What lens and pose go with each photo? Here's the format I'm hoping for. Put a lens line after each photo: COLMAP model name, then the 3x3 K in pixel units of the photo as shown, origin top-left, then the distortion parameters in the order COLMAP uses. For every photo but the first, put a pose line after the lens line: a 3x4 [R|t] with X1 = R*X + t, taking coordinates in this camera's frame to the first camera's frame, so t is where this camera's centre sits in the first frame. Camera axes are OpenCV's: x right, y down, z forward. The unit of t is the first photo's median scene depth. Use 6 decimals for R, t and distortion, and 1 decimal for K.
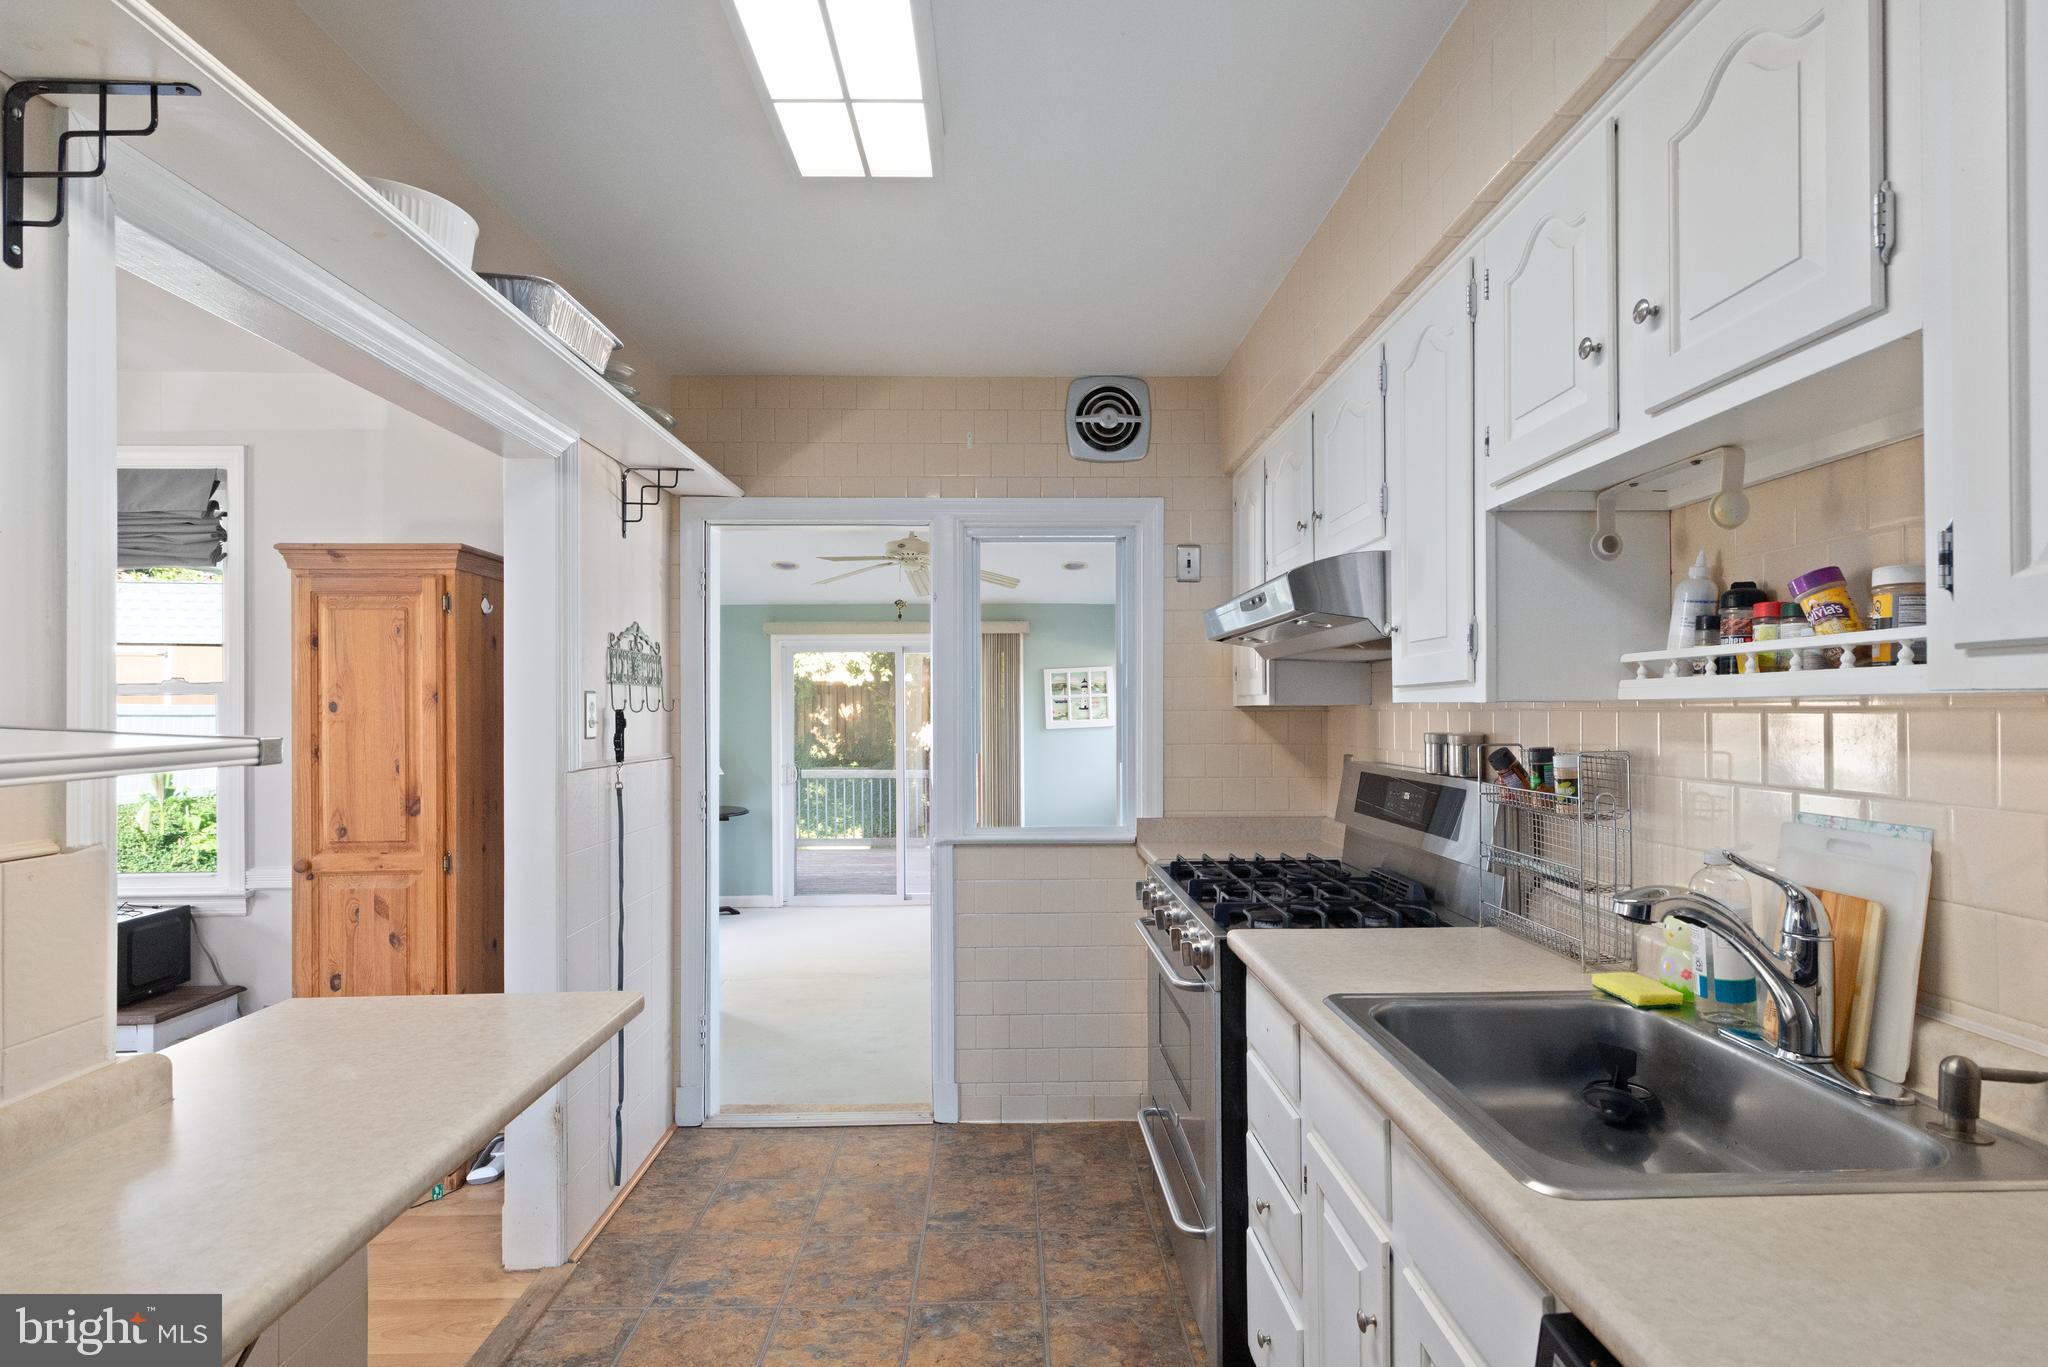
lens RADIAL K [[948.3, 0, 1028.8], [0, 948.3, 702.3], [0, 0, 1]] dist [0.006302, -0.000481]
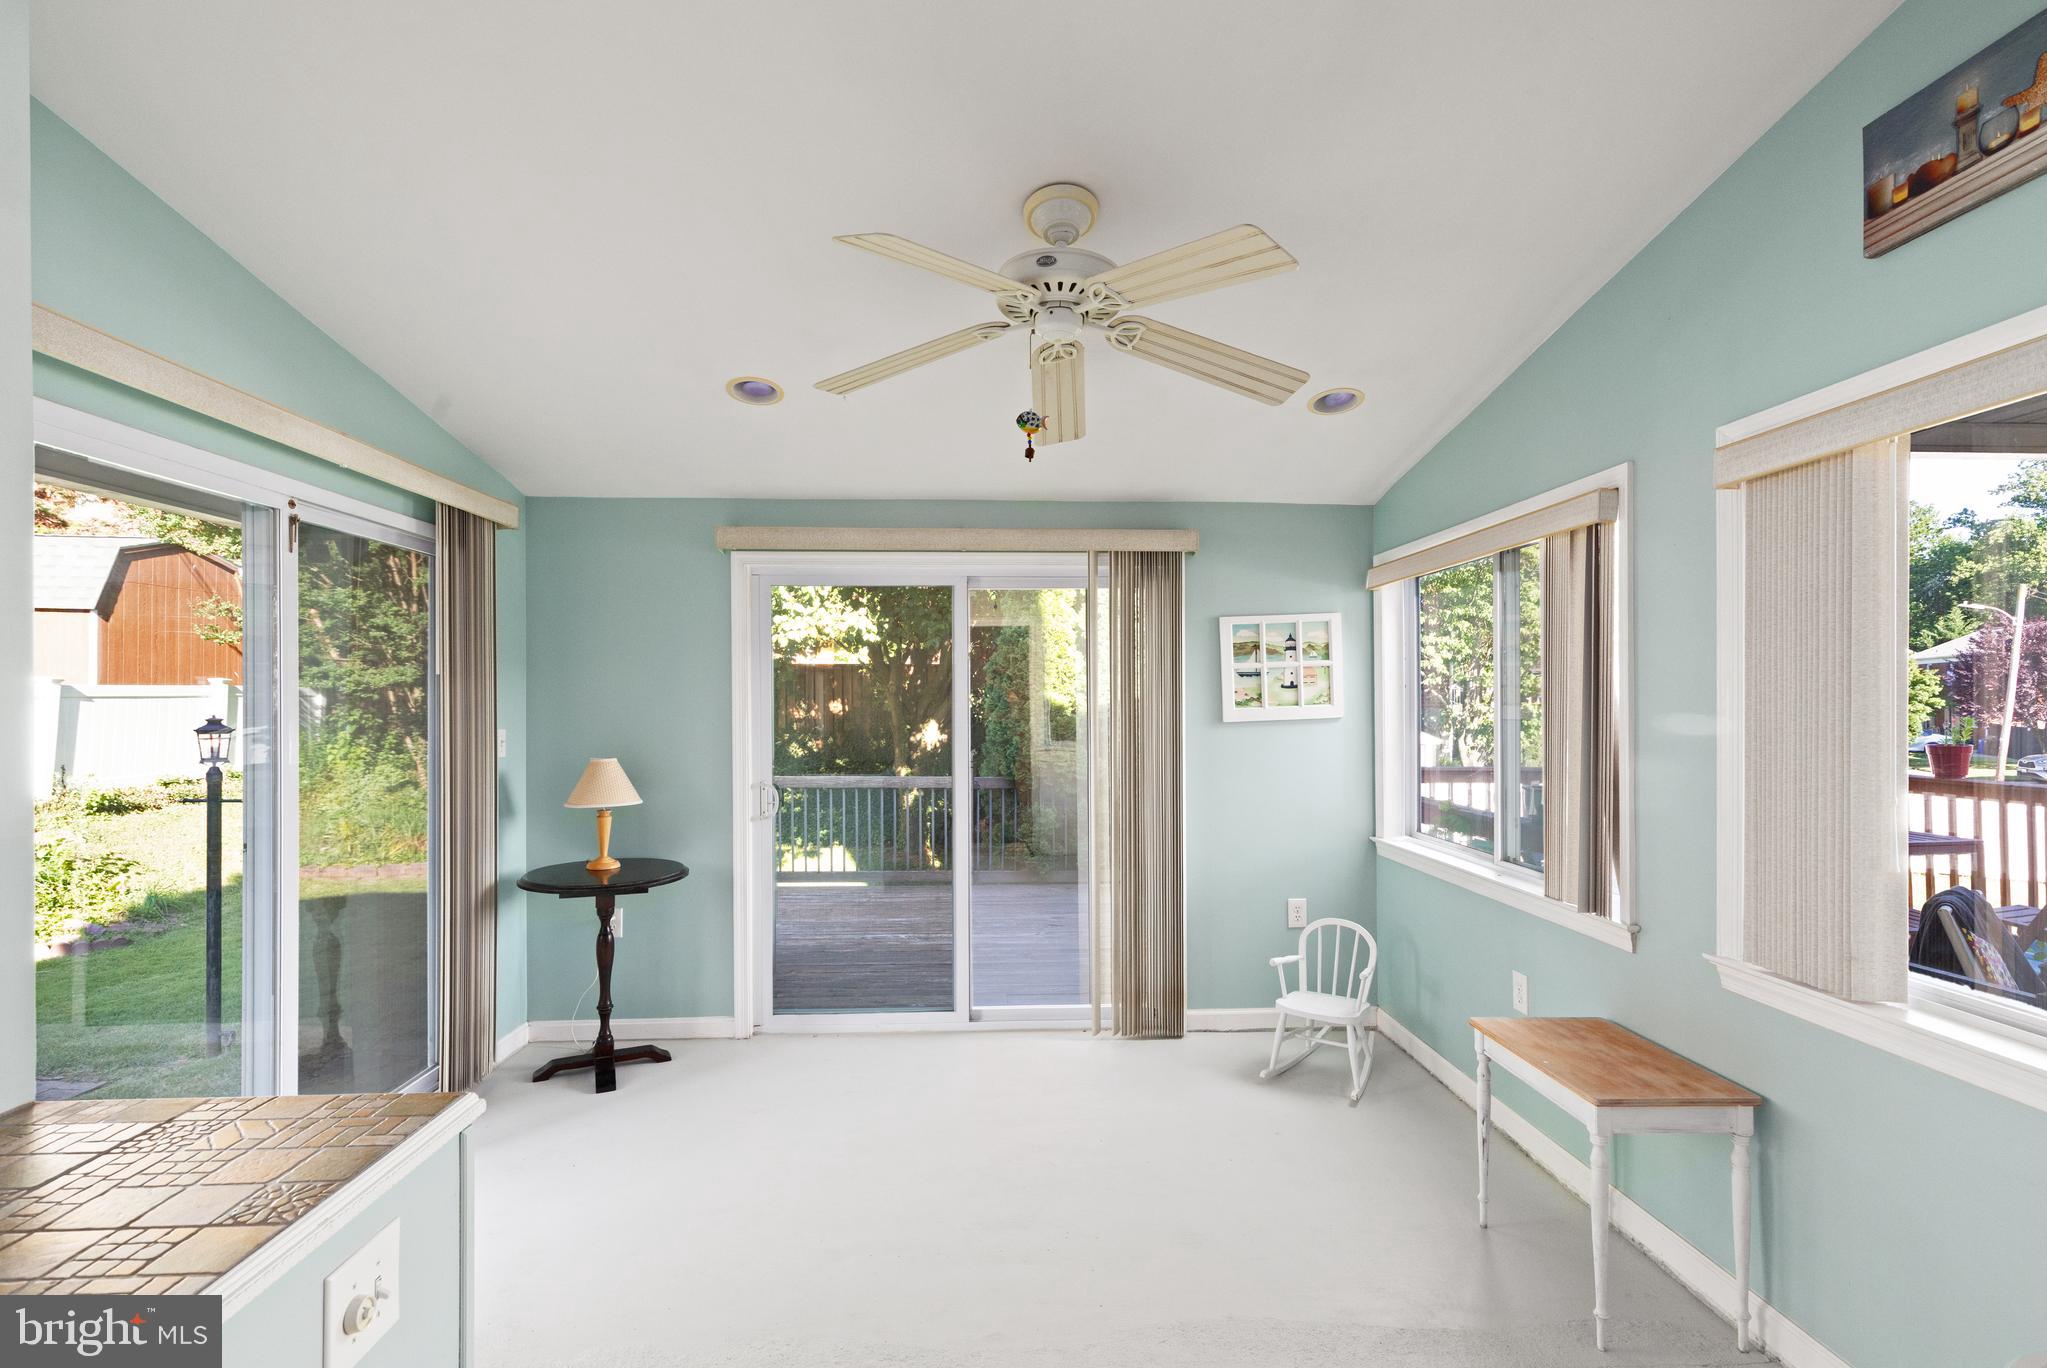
lens RADIAL K [[947.9, 0, 1035.4], [0, 947.9, 705.9], [0, 0, 1]] dist [0.006302, -0.000481]
pose [[0.999442, 0.007277, 0.032613, -0.112150], [-0.007474, 0.999954, 0.005933, 0.015764], [-0.032568, -0.006173, 0.999450, 0.437797]]
